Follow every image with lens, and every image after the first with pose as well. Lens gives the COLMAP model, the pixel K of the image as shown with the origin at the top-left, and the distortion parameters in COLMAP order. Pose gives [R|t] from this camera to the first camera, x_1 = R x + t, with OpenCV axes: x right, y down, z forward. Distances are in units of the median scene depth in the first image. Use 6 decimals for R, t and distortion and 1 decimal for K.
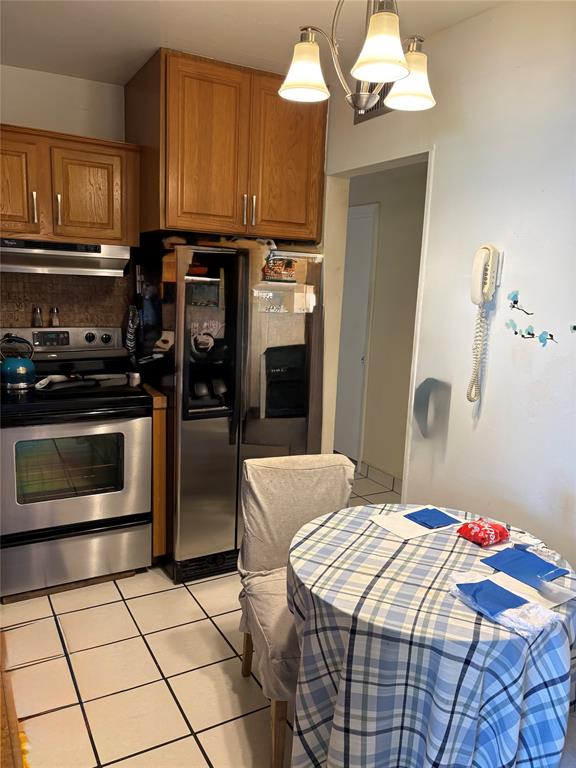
lens RADIAL K [[589.1, 0, 288.0], [0, 589.1, 384.0], [0, 0, 1]] dist [0.039458, -0.037903]
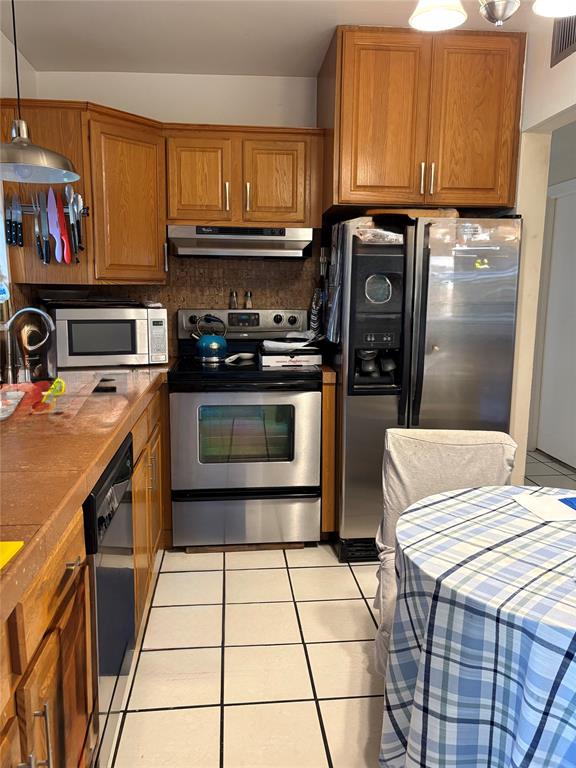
lens RADIAL K [[589.1, 0, 288.0], [0, 589.1, 384.0], [0, 0, 1]] dist [0.039458, -0.037903]
pose [[0.914337, 0.029807, -0.403855, 0.133190], [-0.040346, 0.999031, -0.017611, 0.066417], [0.402938, 0.032397, 0.914654, 0.053302]]
